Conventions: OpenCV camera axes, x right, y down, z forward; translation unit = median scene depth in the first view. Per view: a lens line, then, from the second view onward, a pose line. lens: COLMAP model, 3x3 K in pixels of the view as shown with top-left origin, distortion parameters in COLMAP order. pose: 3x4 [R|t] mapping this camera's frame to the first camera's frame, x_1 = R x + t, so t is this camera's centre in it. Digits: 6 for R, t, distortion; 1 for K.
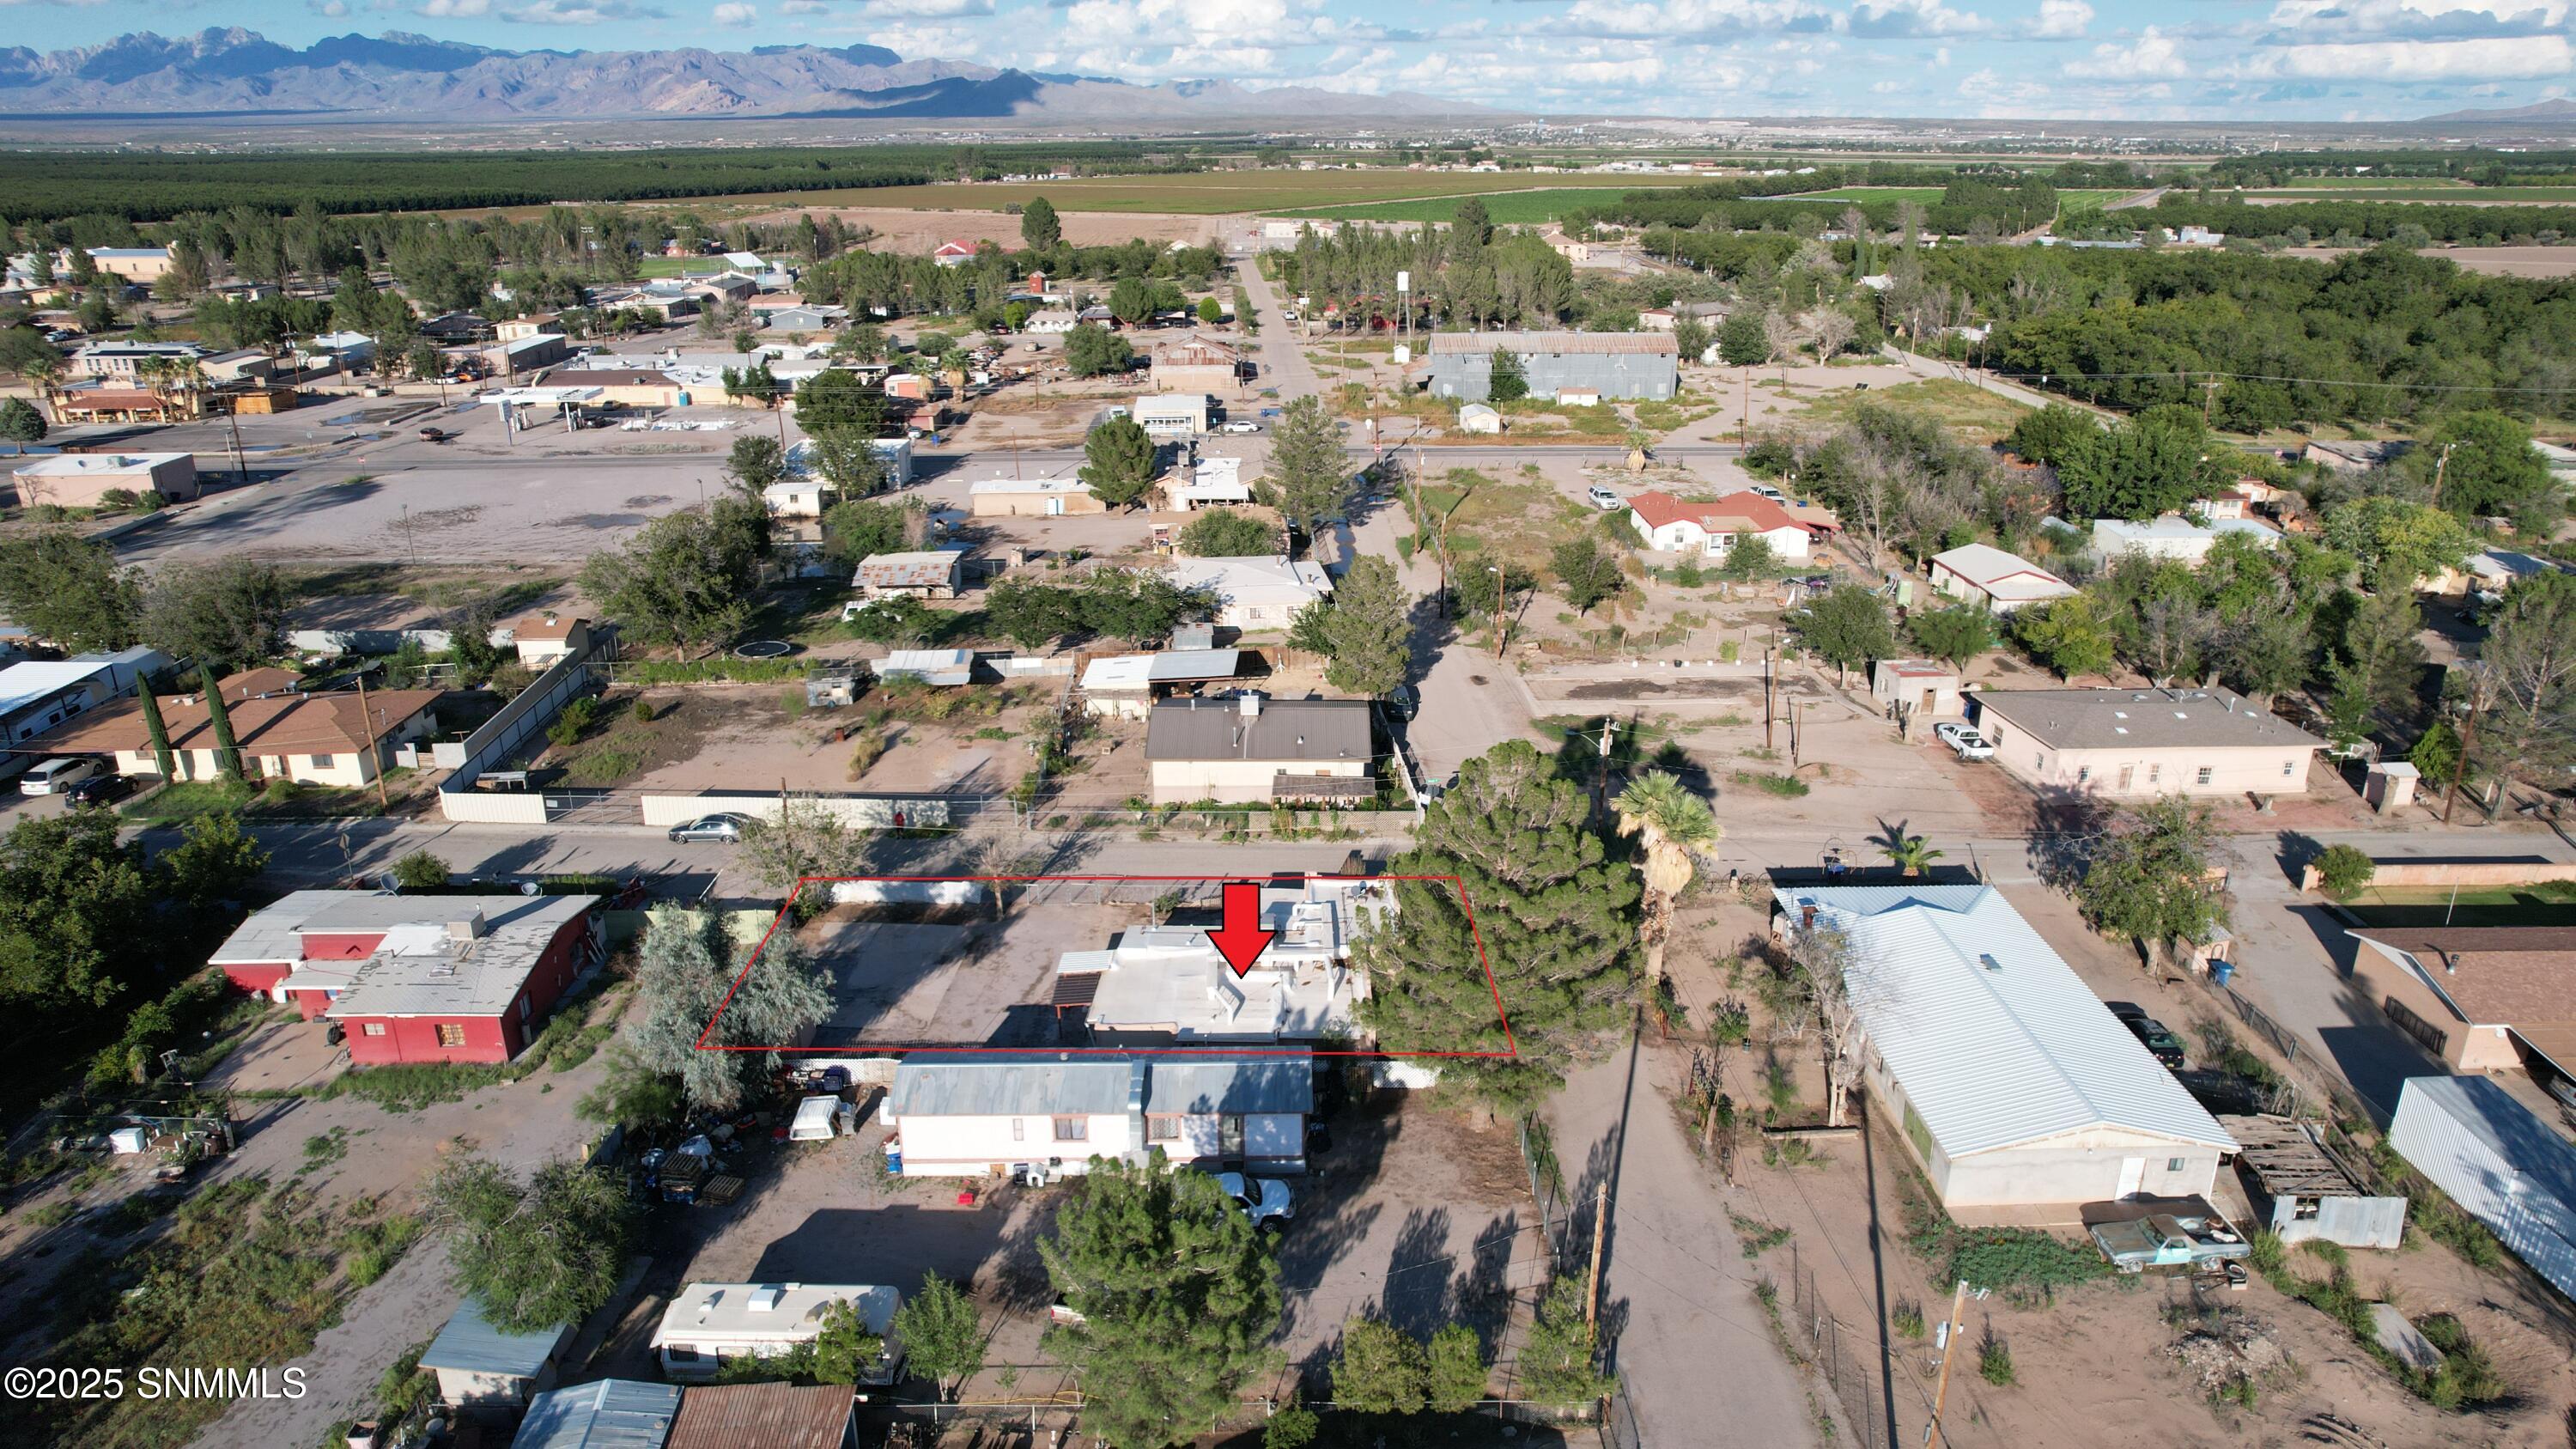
lens RADIAL K [[1642.4, 0, 1288.0], [0, 1642.4, 724.5], [0, 0, 1]] dist [-0.057012, 0.035709]
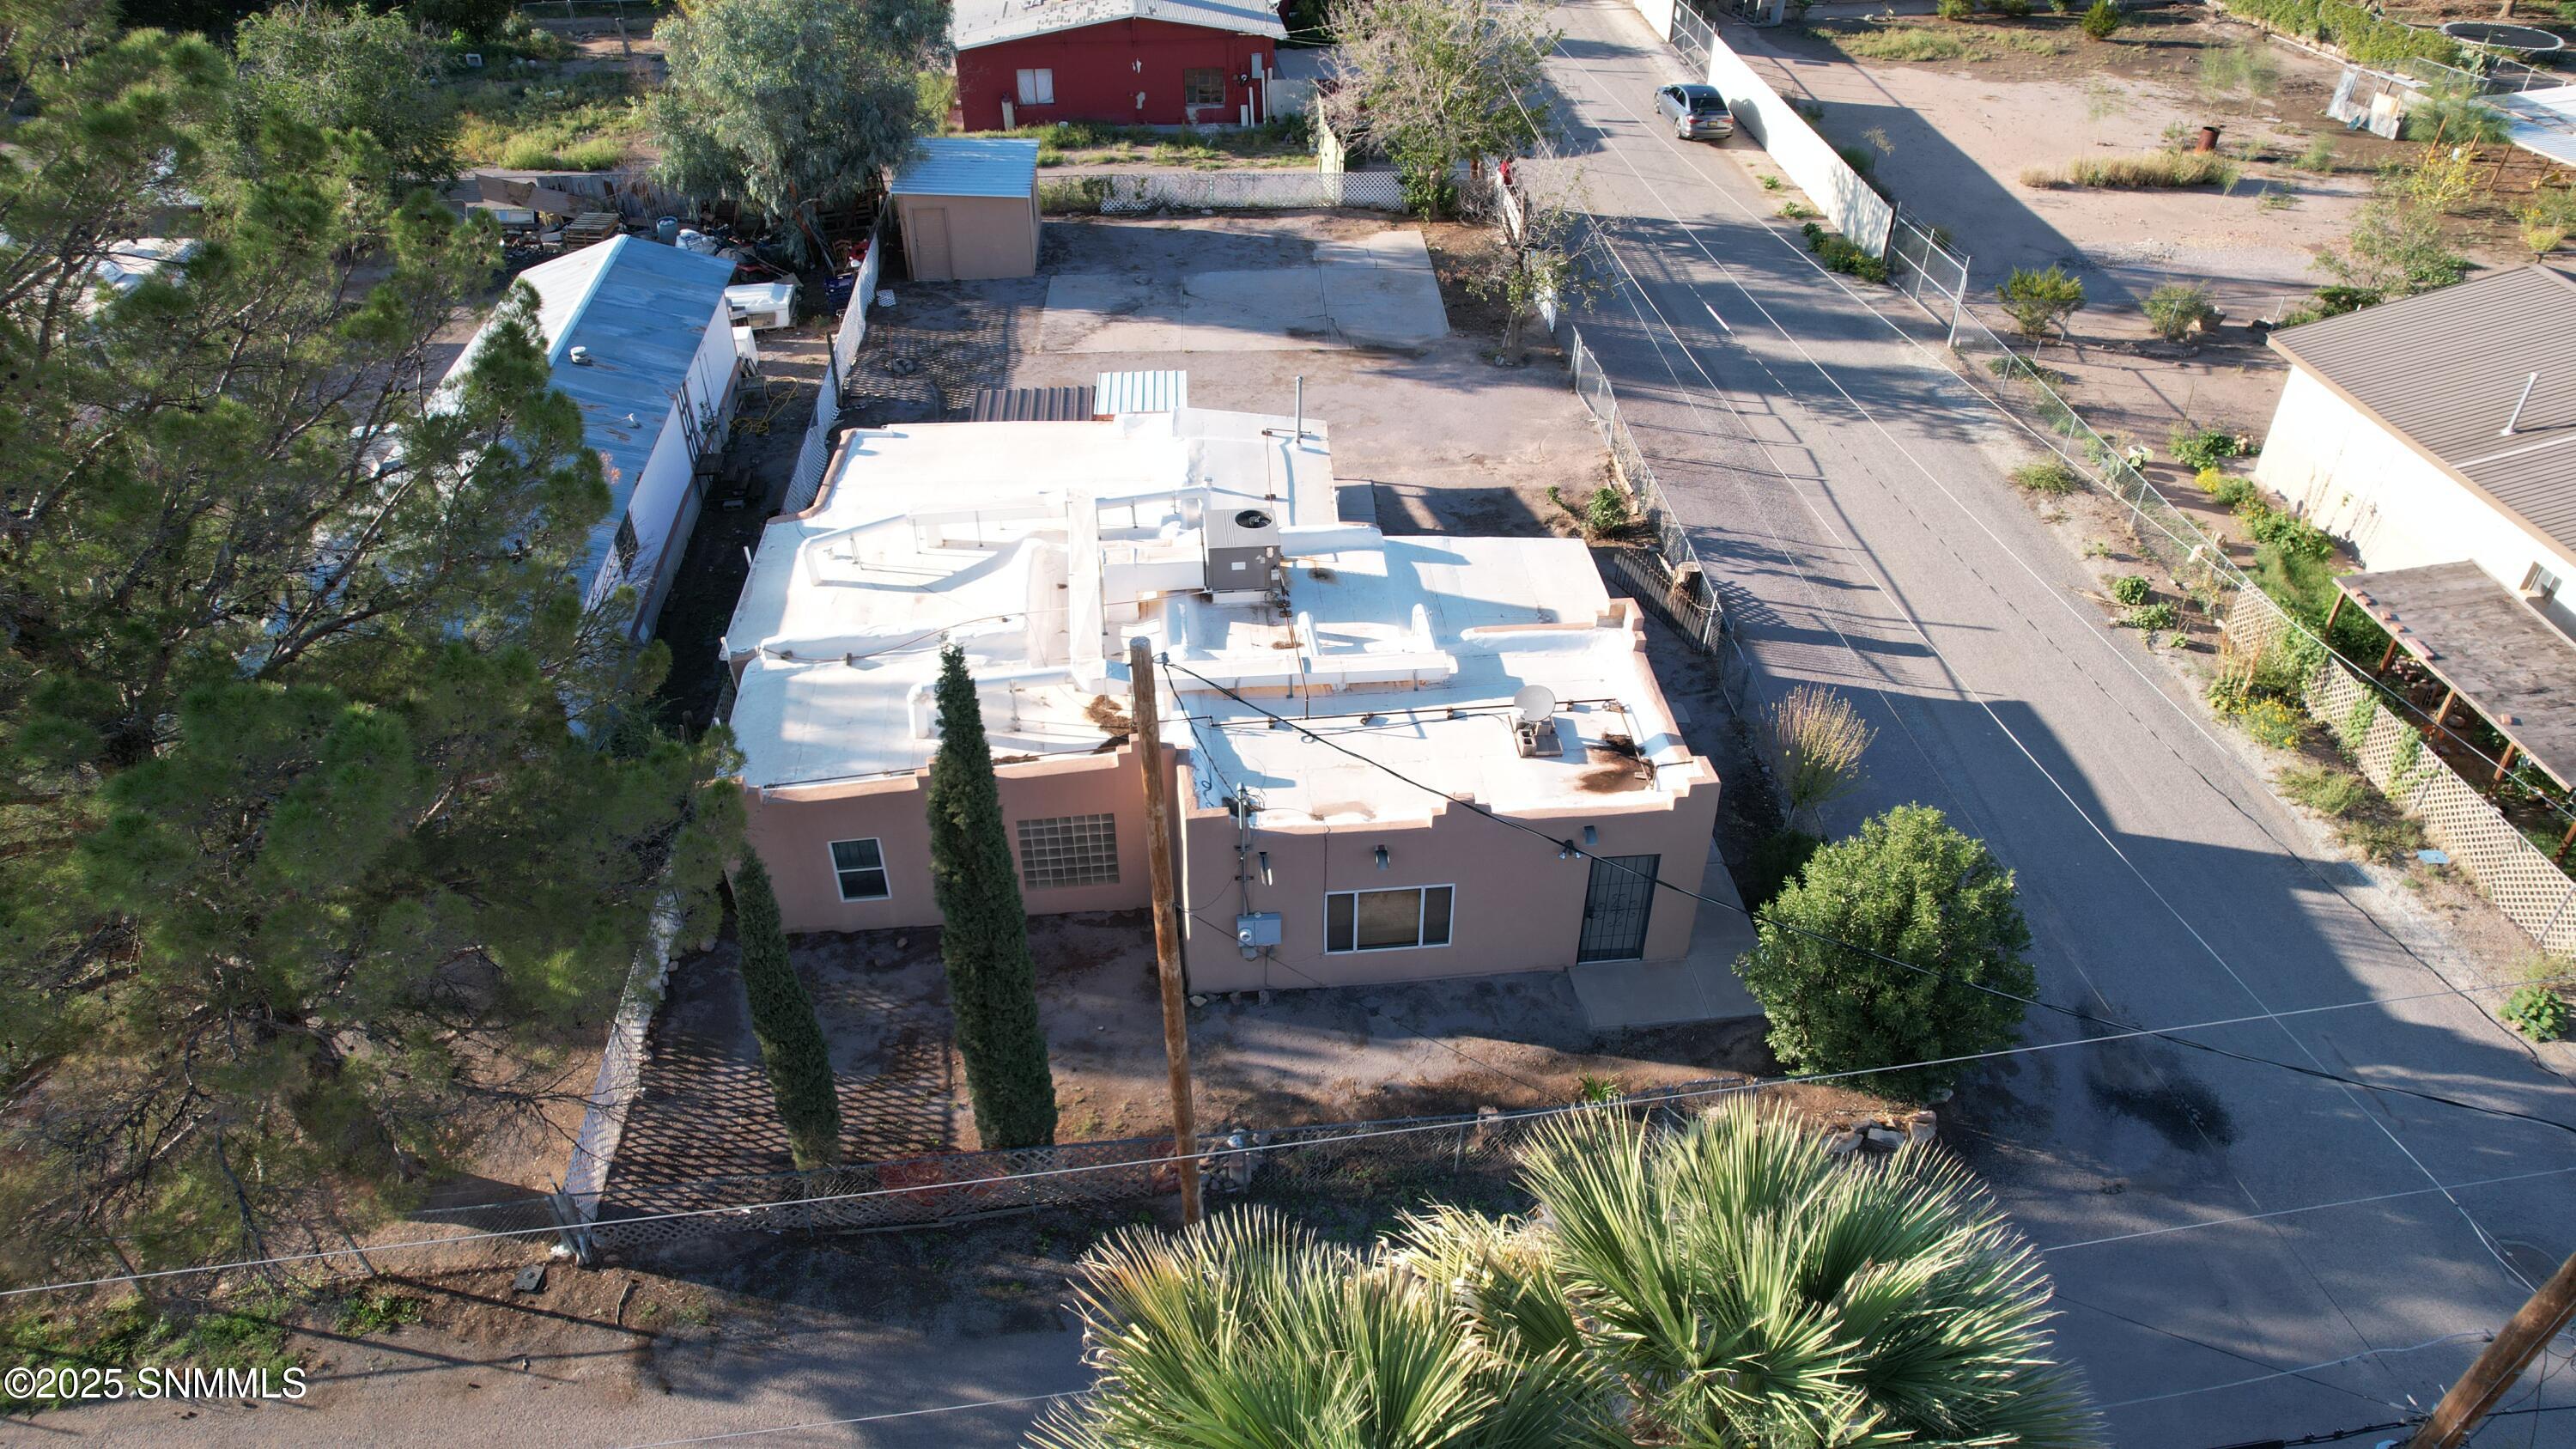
lens RADIAL K [[1655.9, 0, 1288.0], [0, 1655.9, 724.5], [0, 0, 1]] dist [-0.059572, 0.039224]
pose [[0.085880, 0.593579, -0.800180, 0.216981], [-0.339706, 0.772465, 0.536560, -0.027860], [0.936602, 0.225747, 0.267982, 0.708627]]
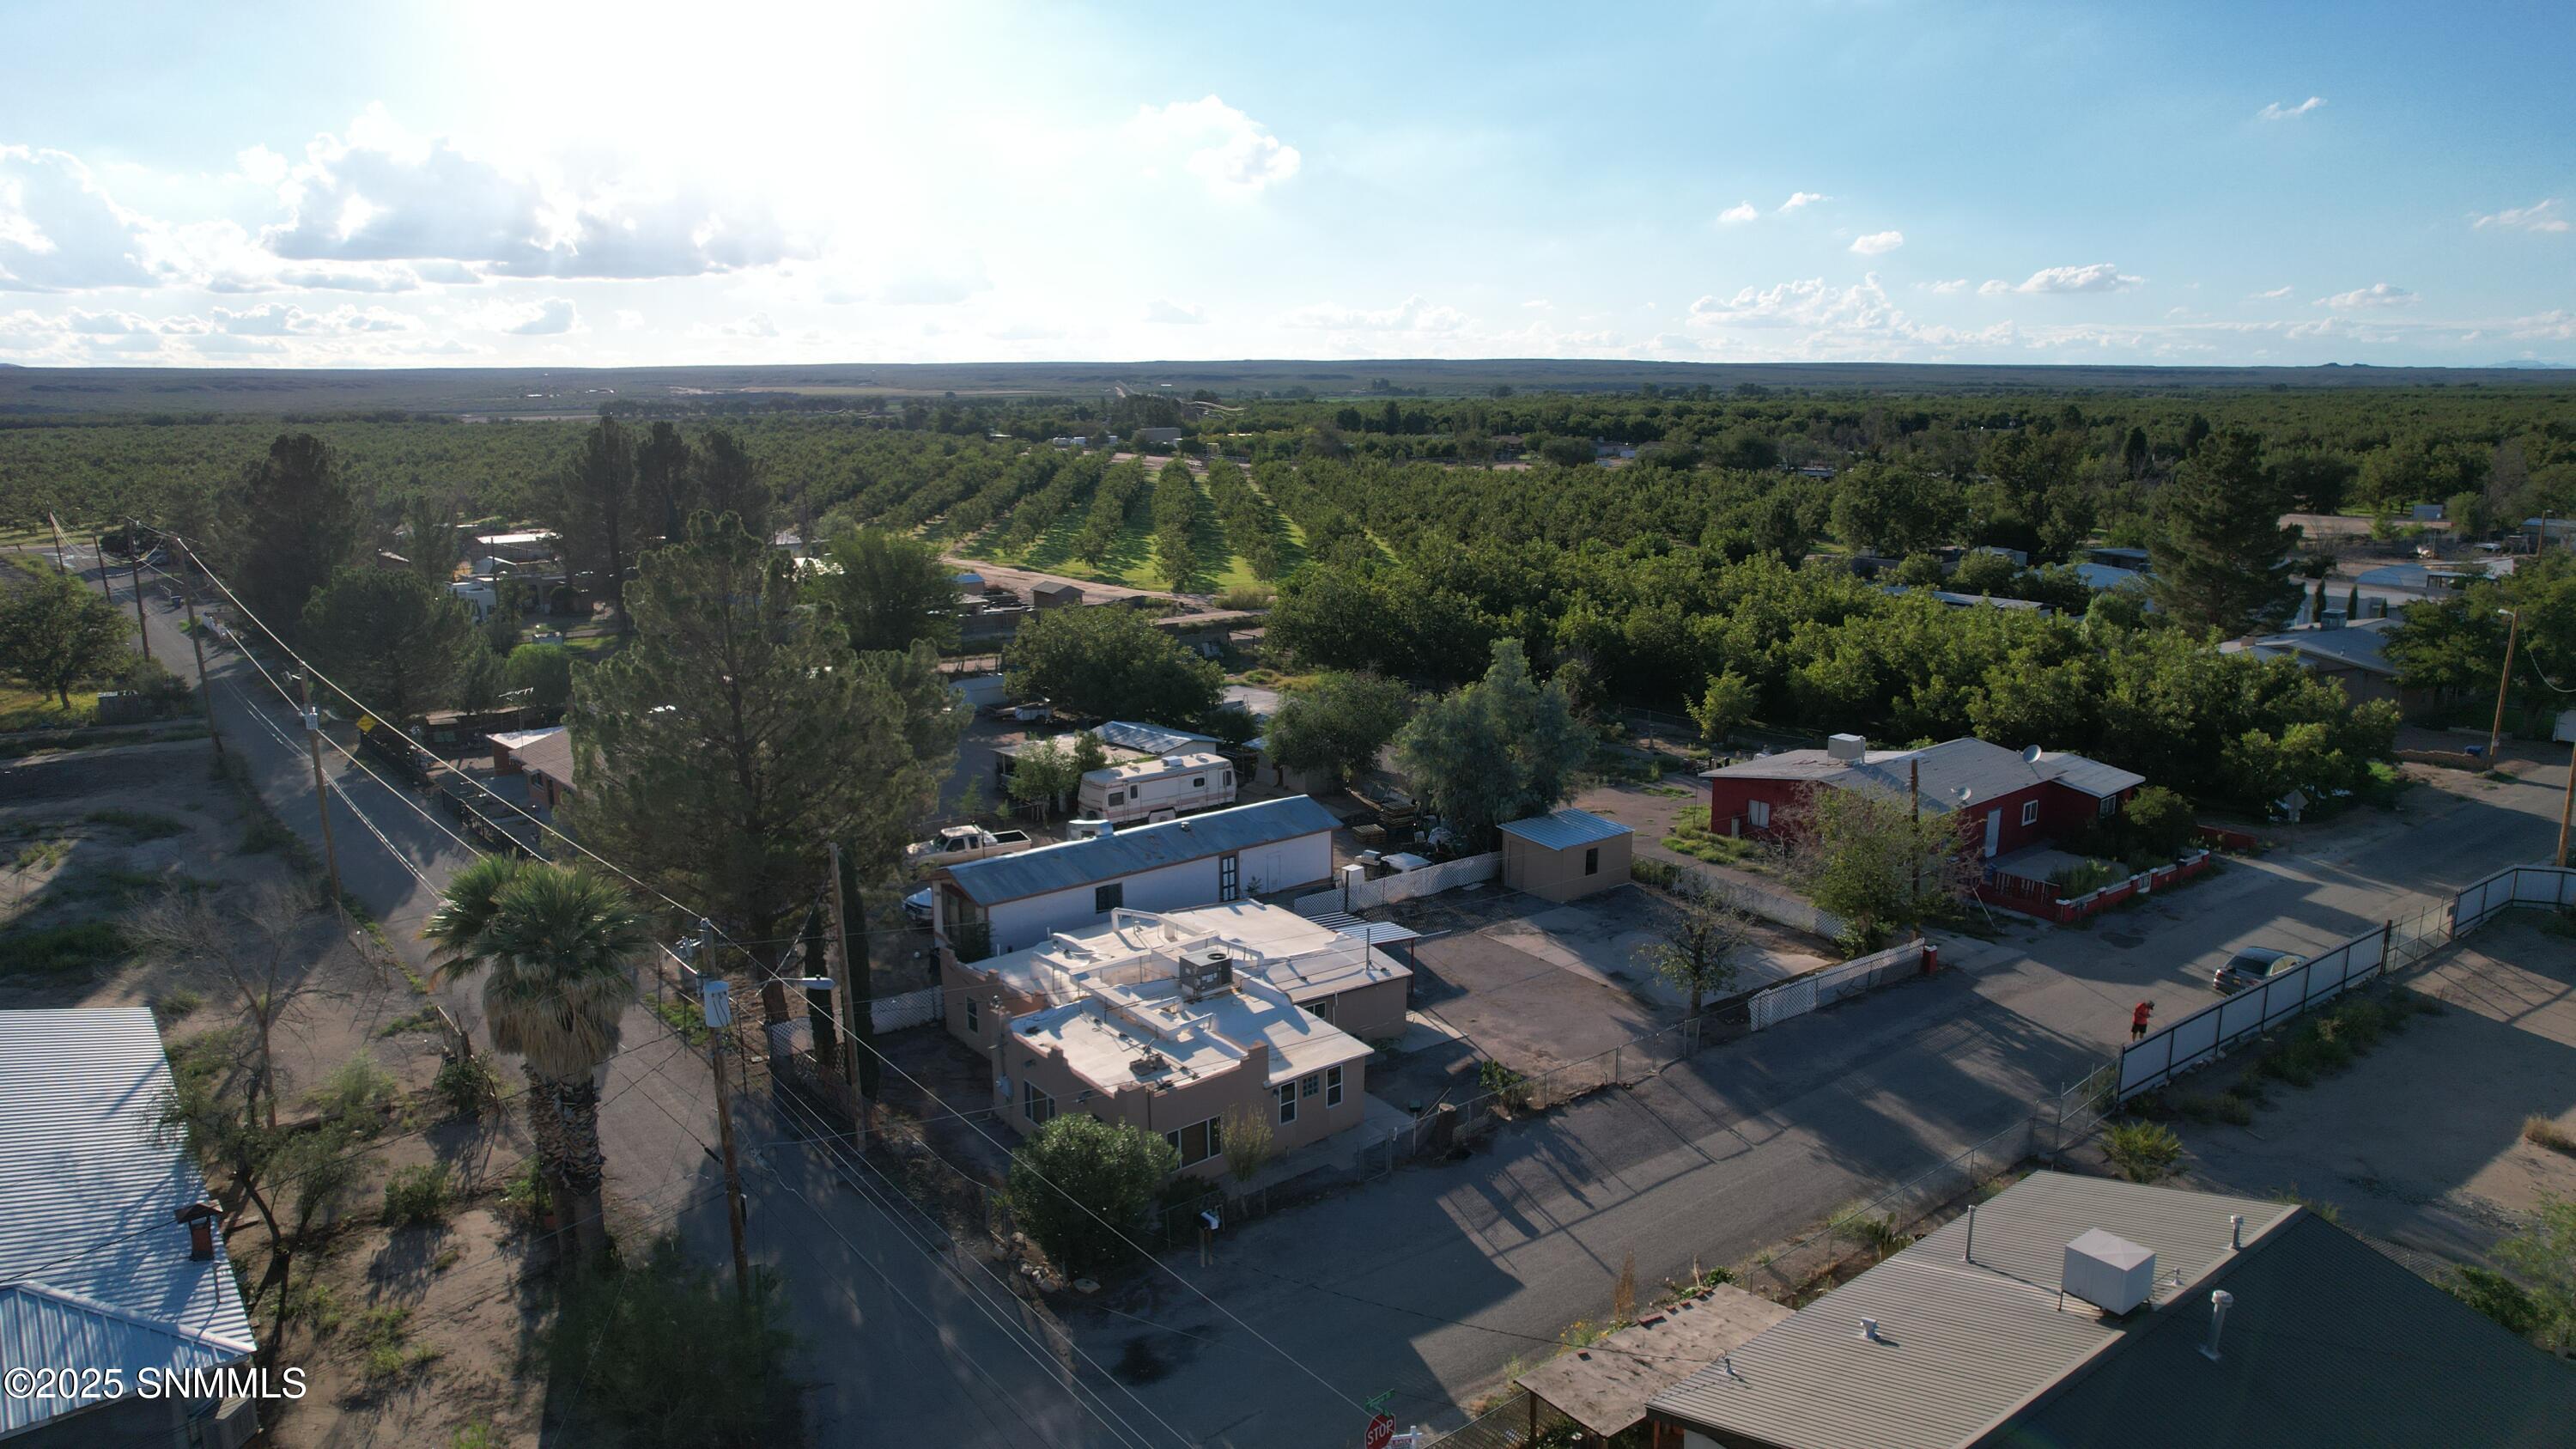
lens RADIAL K [[1648.8, 0, 1288.0], [0, 1648.8, 724.5], [0, 0, 1]] dist [-0.084094, 0.070421]
pose [[-0.794682, 0.126702, -0.593655, 0.249915], [-0.202218, 0.866857, 0.455705, -0.195912], [0.572353, 0.482188, -0.663254, 1.069640]]
